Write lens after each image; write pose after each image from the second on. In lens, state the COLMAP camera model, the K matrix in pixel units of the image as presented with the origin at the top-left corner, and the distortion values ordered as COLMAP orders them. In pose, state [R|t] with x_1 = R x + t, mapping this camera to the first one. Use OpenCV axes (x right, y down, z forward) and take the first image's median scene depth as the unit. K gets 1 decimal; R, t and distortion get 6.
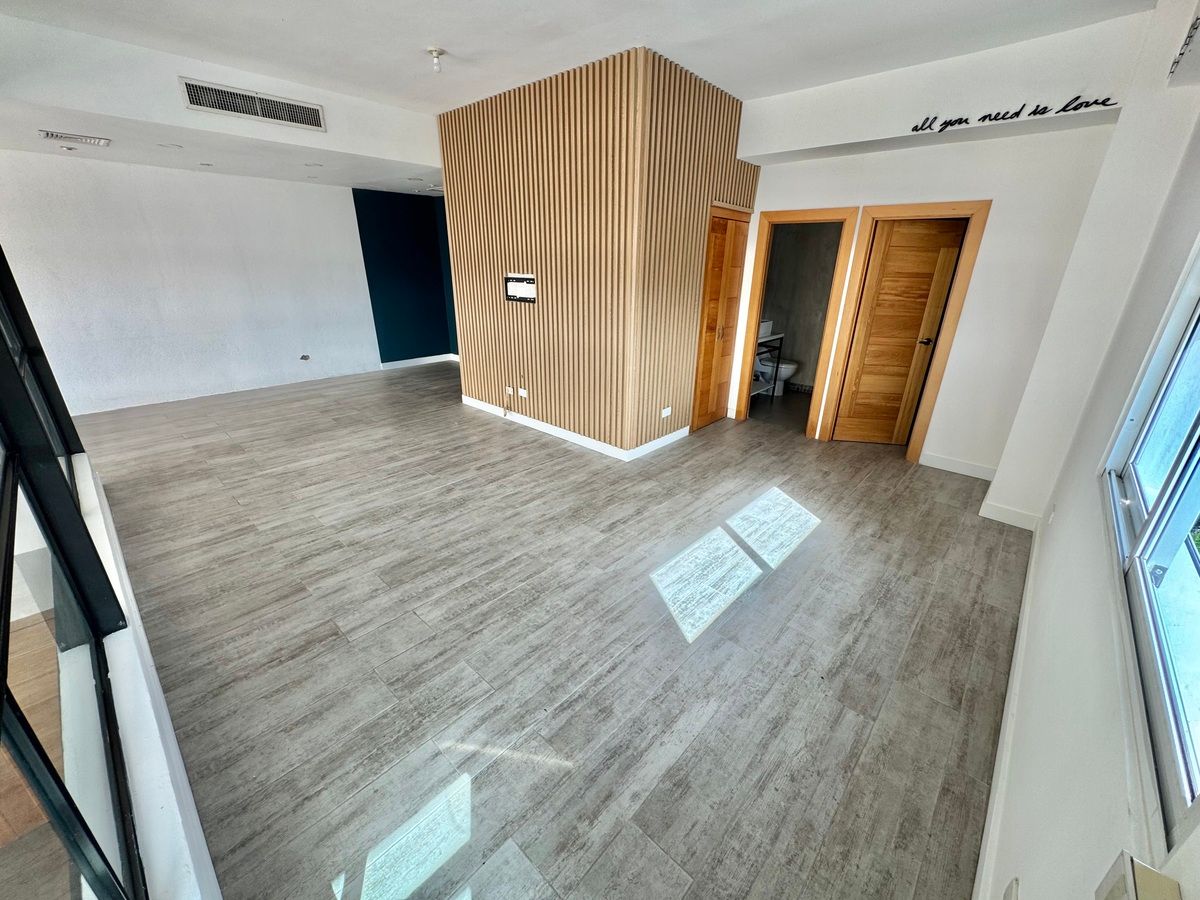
lens RADIAL K [[481.0, 0, 600.7], [0, 481.0, 450.2], [0, 0, 1]] dist [-0.000107, -0.000092]
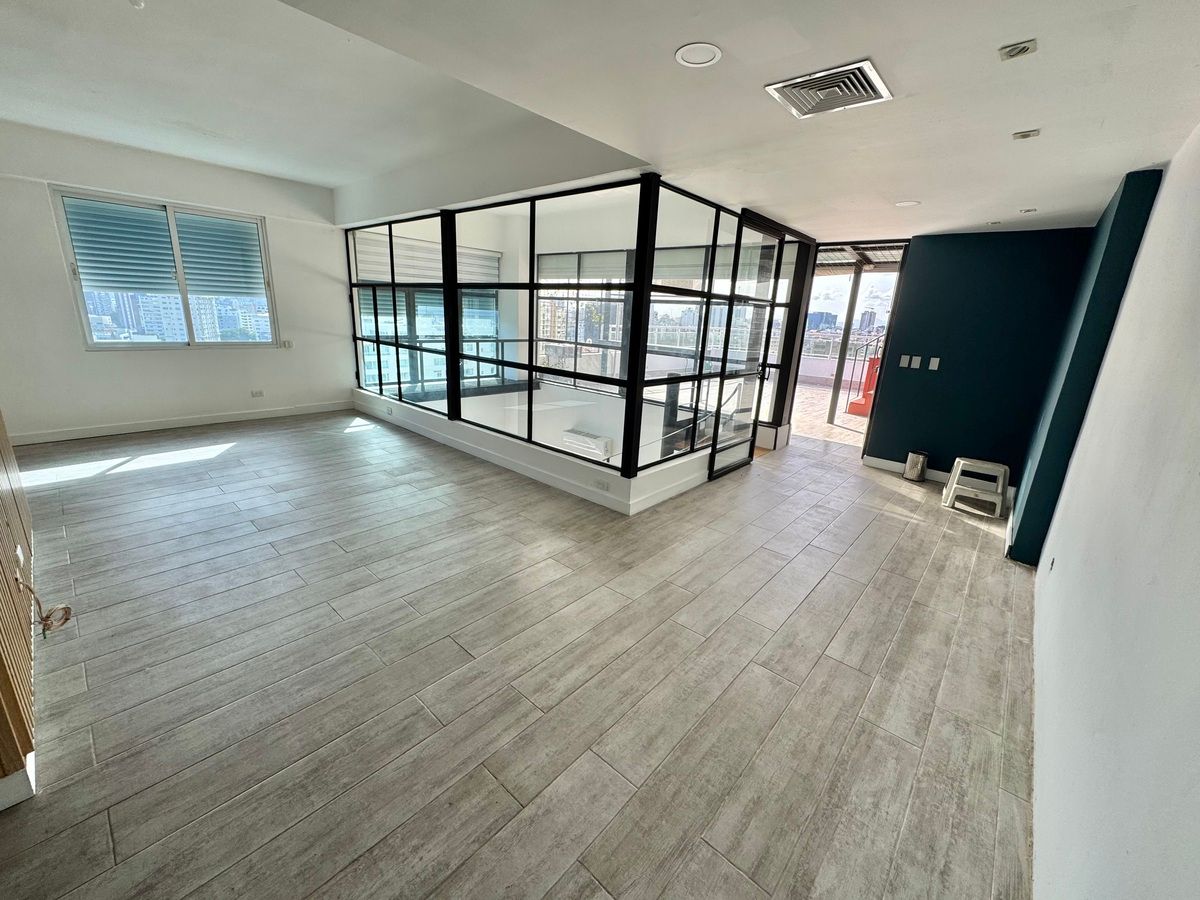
lens RADIAL K [[481.0, 0, 599.2], [0, 481.0, 447.5], [0, 0, 1]] dist [-0.000107, -0.000092]
pose [[-0.997931, -0.052870, -0.036574, -0.803203], [-0.064207, 0.791076, 0.608339, -0.600906], [-0.003230, 0.609429, -0.792834, 1.526358]]
